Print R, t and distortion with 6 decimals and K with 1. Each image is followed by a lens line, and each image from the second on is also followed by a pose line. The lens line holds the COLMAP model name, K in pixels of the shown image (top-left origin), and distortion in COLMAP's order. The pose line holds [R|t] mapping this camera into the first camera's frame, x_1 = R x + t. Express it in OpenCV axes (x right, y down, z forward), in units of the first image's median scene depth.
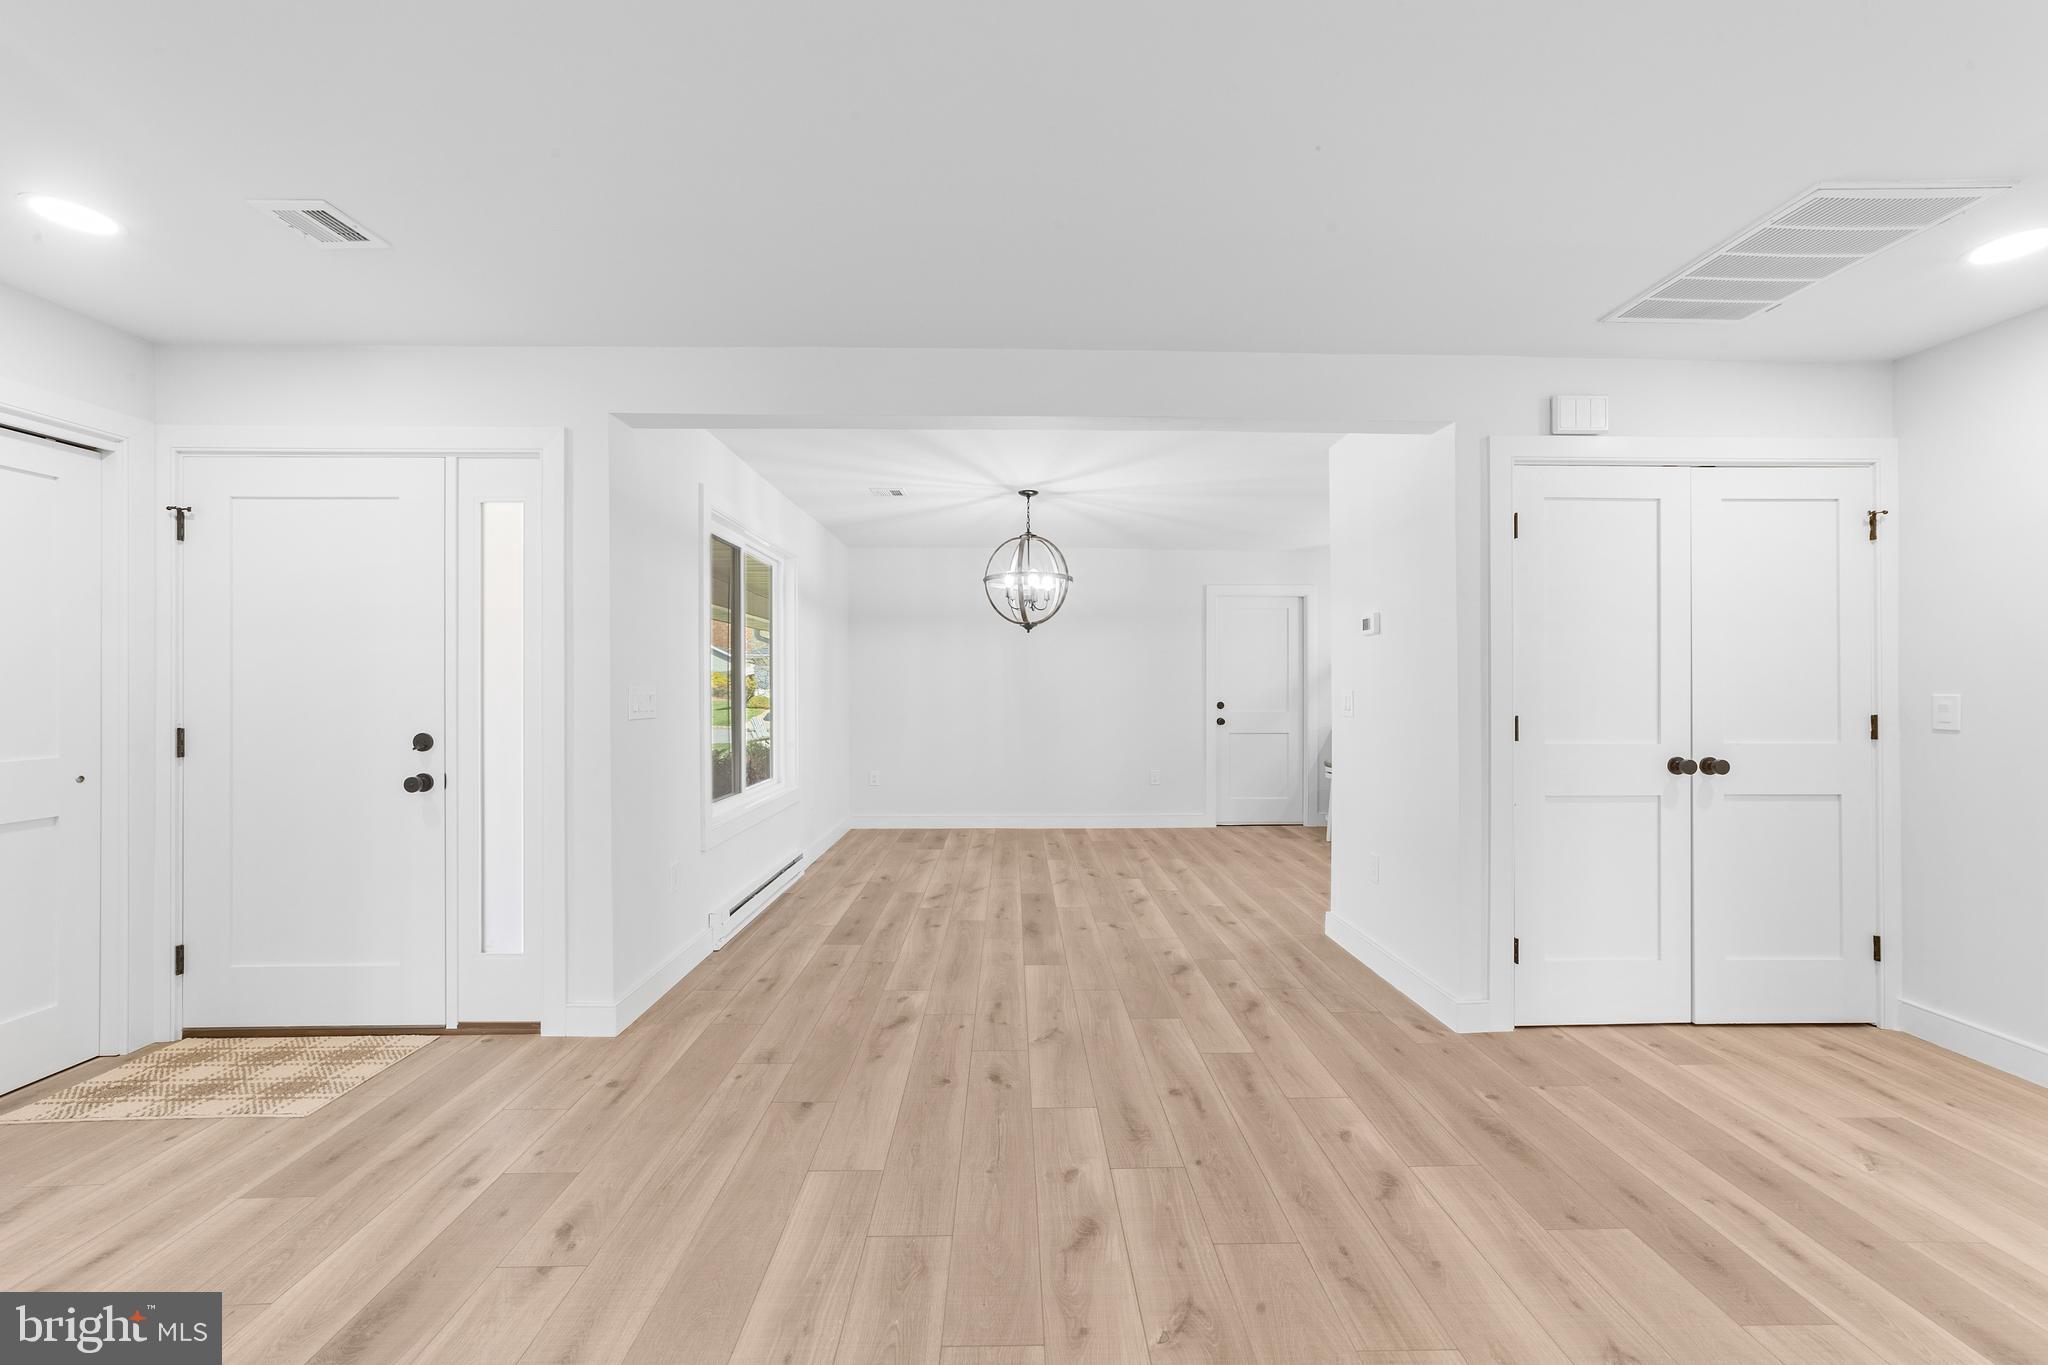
lens RADIAL K [[795.2, 0, 1024.0], [0, 795.2, 682.5], [0, 0, 1]] dist [0.001227, 0.000417]
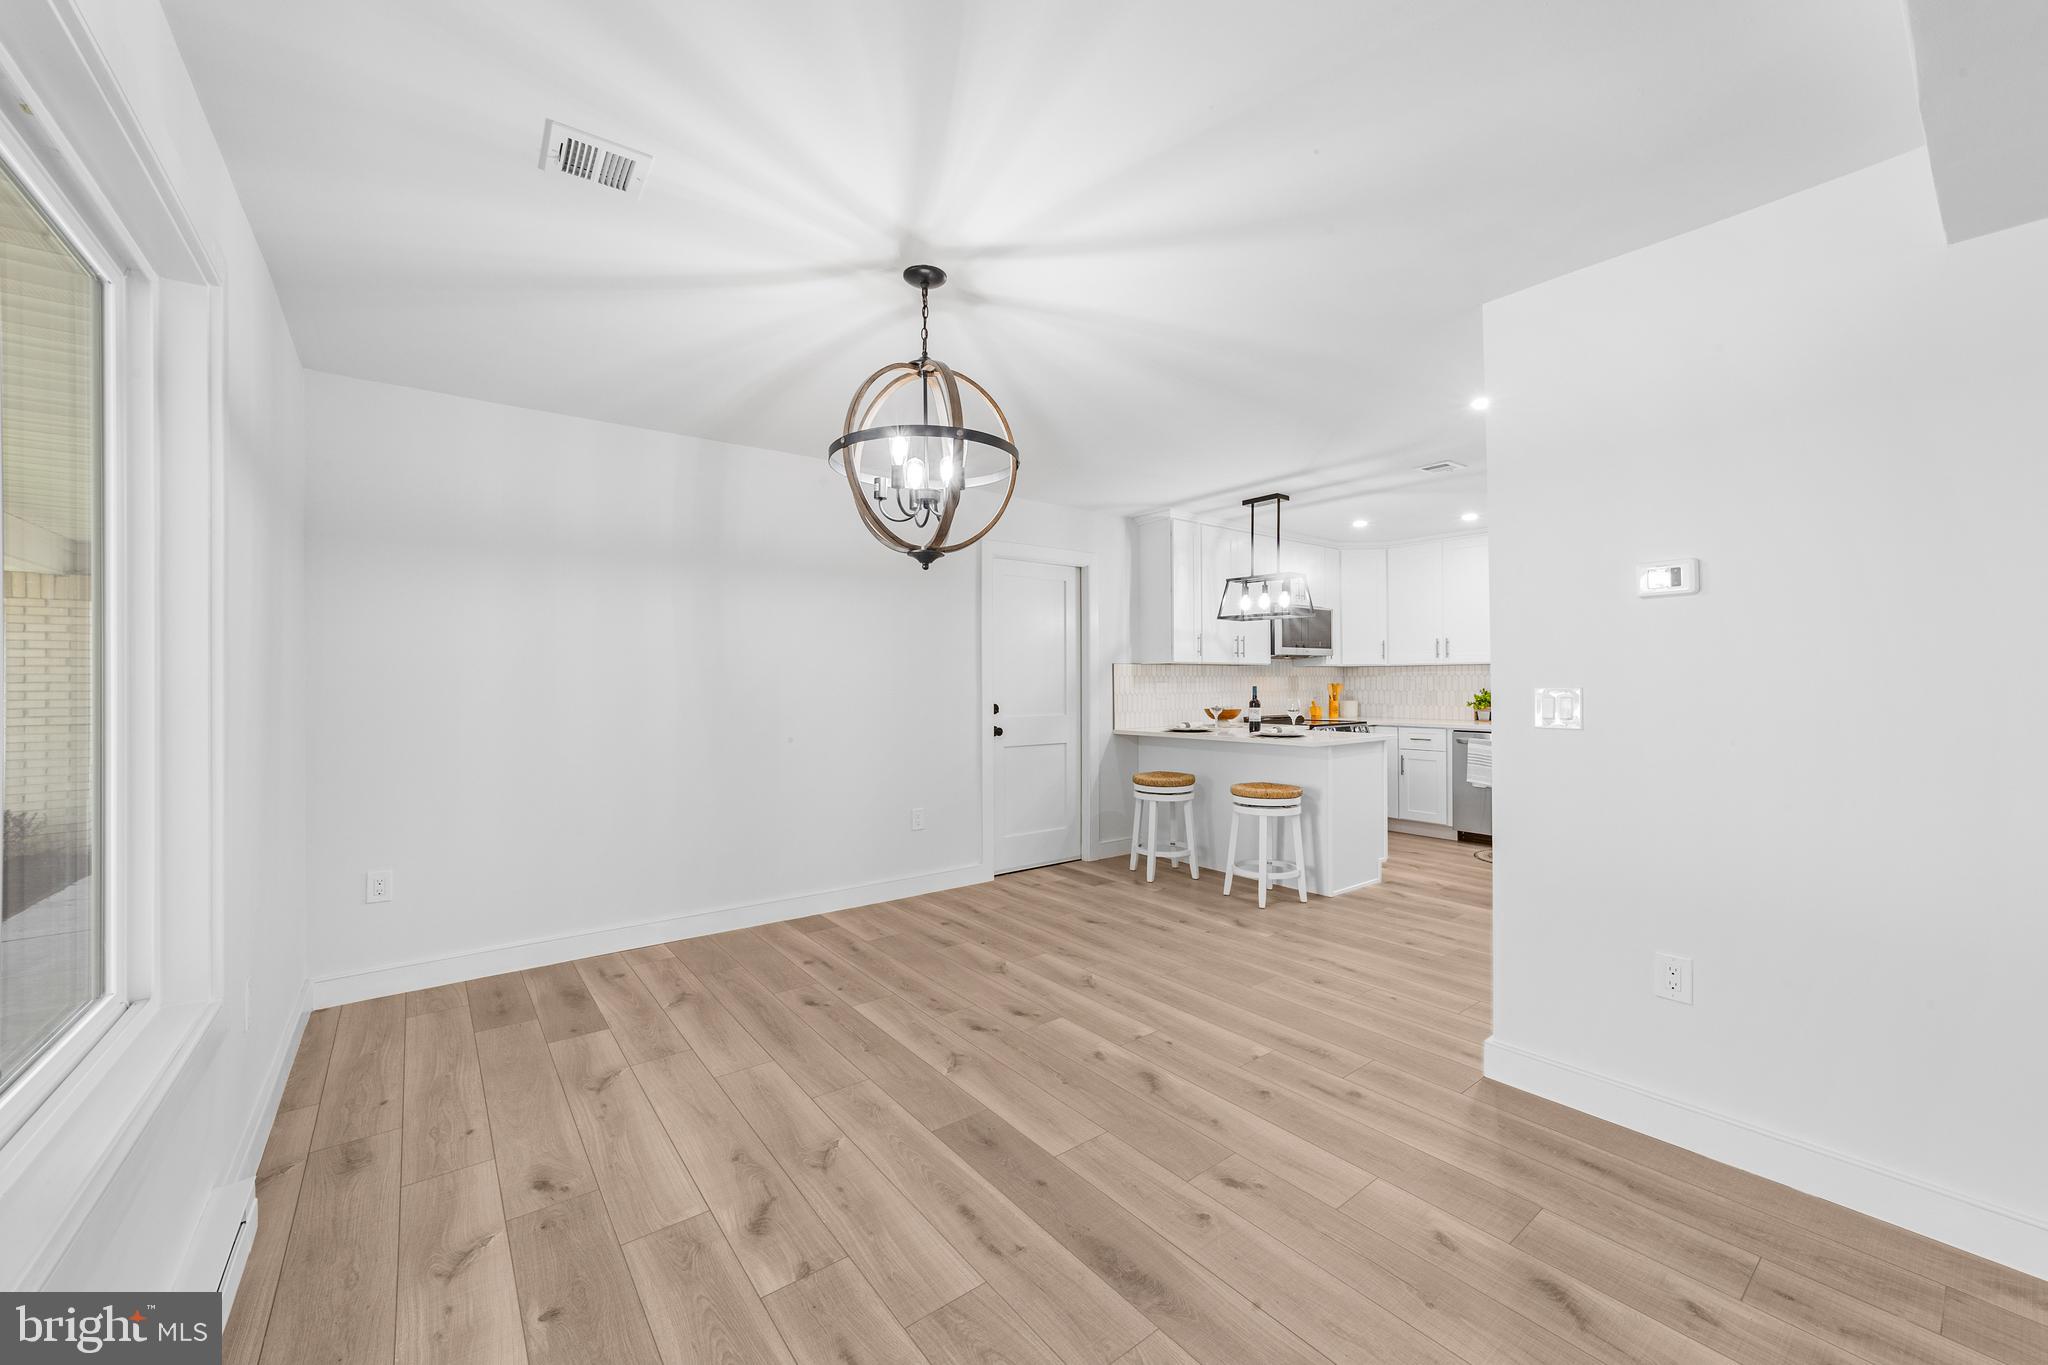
lens RADIAL K [[792.0, 0, 1021.2], [0, 792.0, 673.1], [0, 0, 1]] dist [-0.000168, 0.000043]
pose [[0.803011, 0.002254, 0.595960, -0.293355], [0.003596, 0.999956, -0.008627, 0.004826], [-0.595954, 0.009071, 0.802968, 0.743613]]
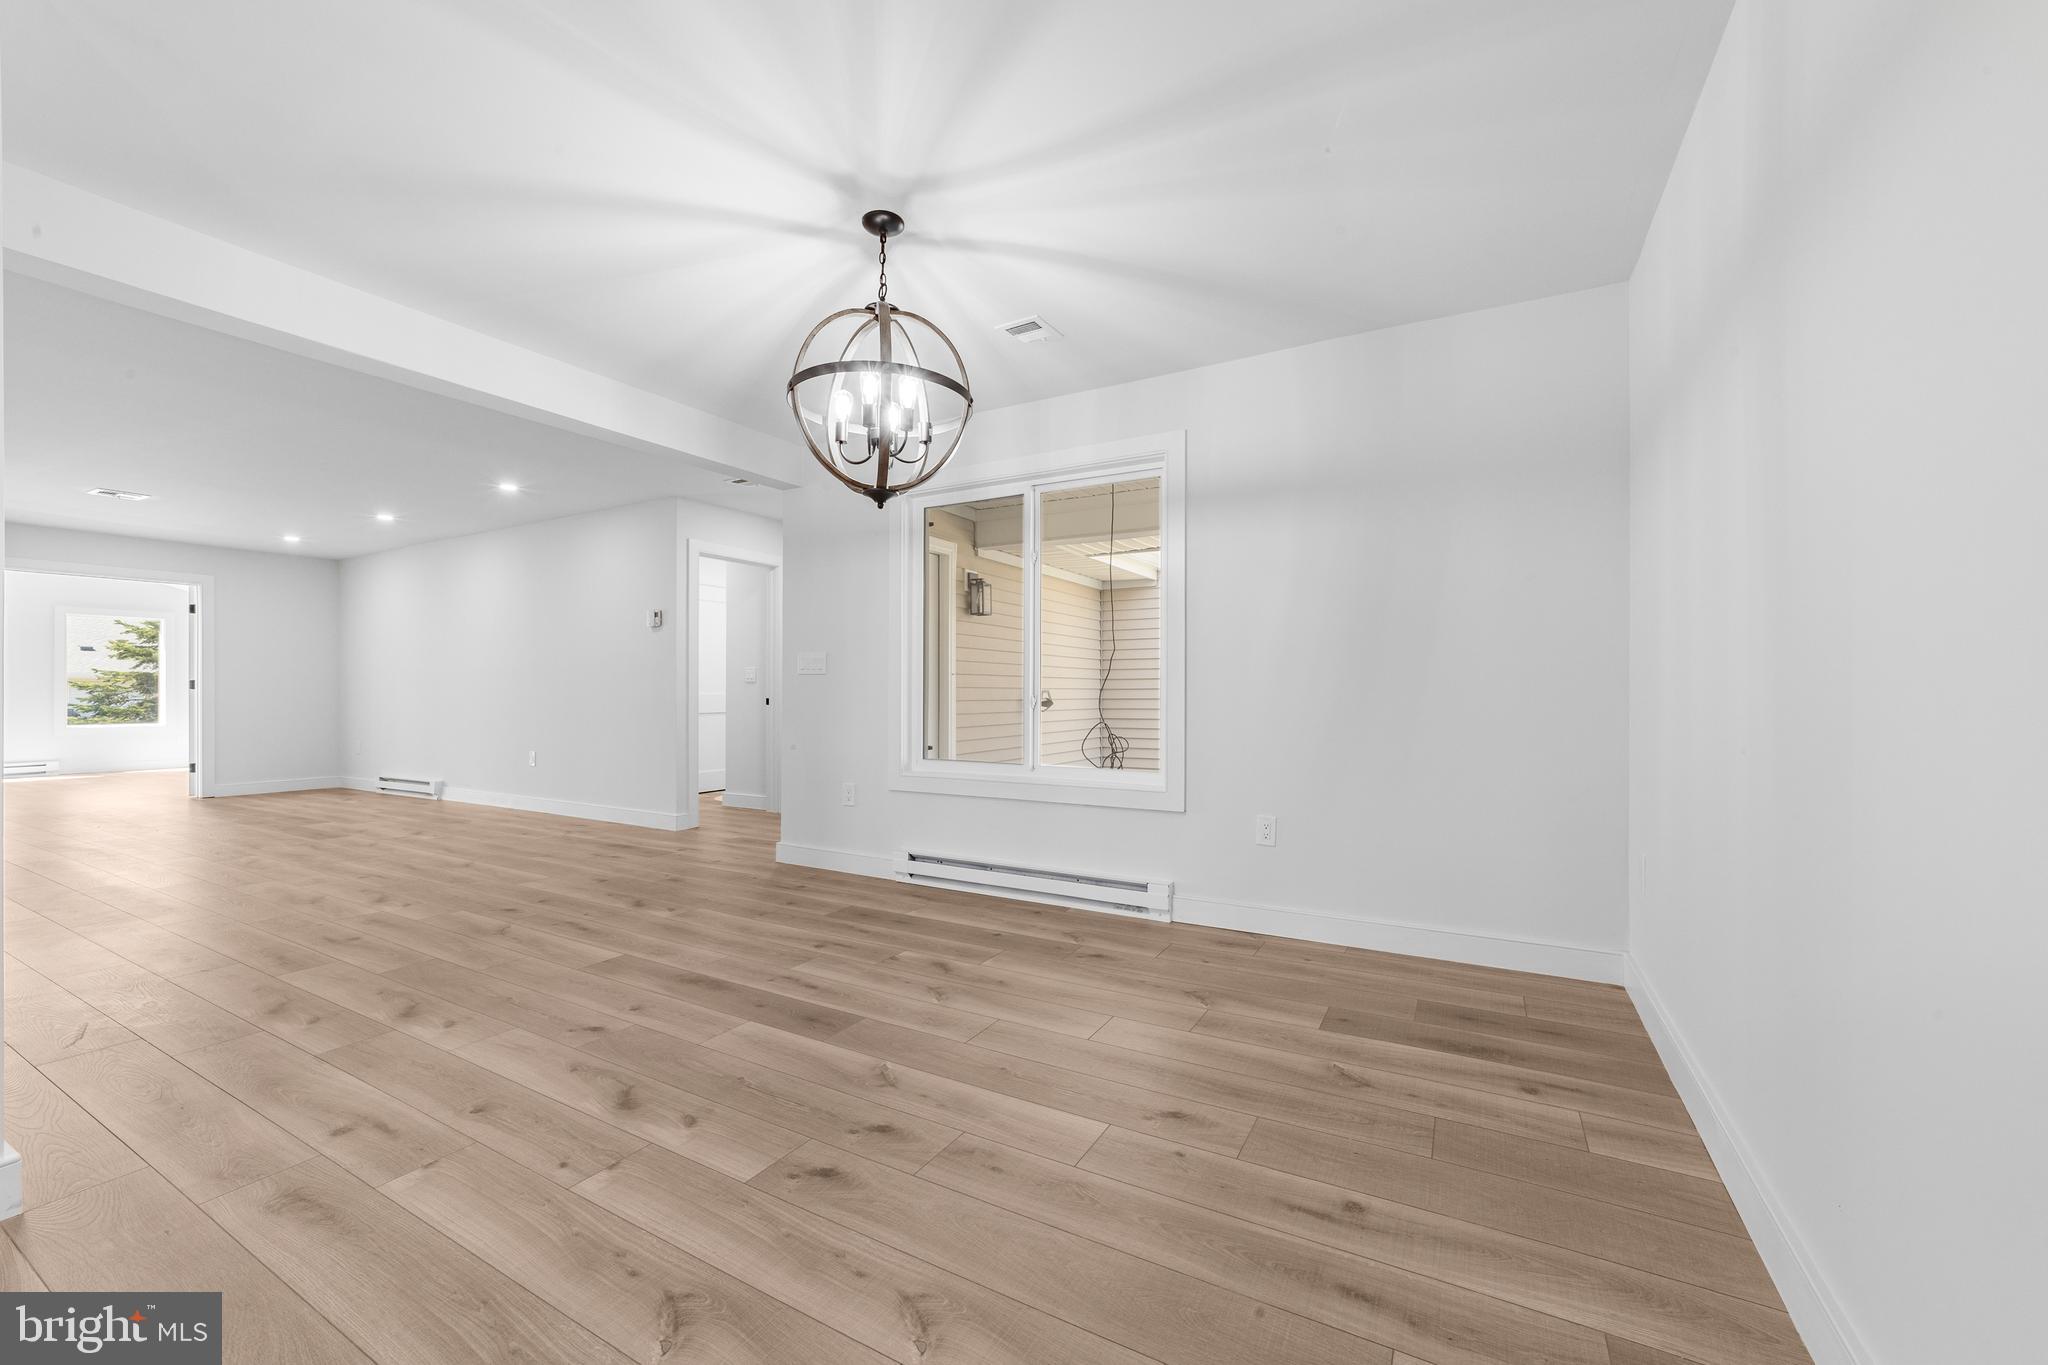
lens RADIAL K [[795.2, 0, 1024.0], [0, 795.2, 682.5], [0, 0, 1]] dist [0.001227, 0.000417]
pose [[-0.511109, -0.010284, -0.859455, 0.488840], [0.002997, 0.999901, -0.013747, 0.066392], [0.859511, -0.009602, -0.511027, 1.687140]]
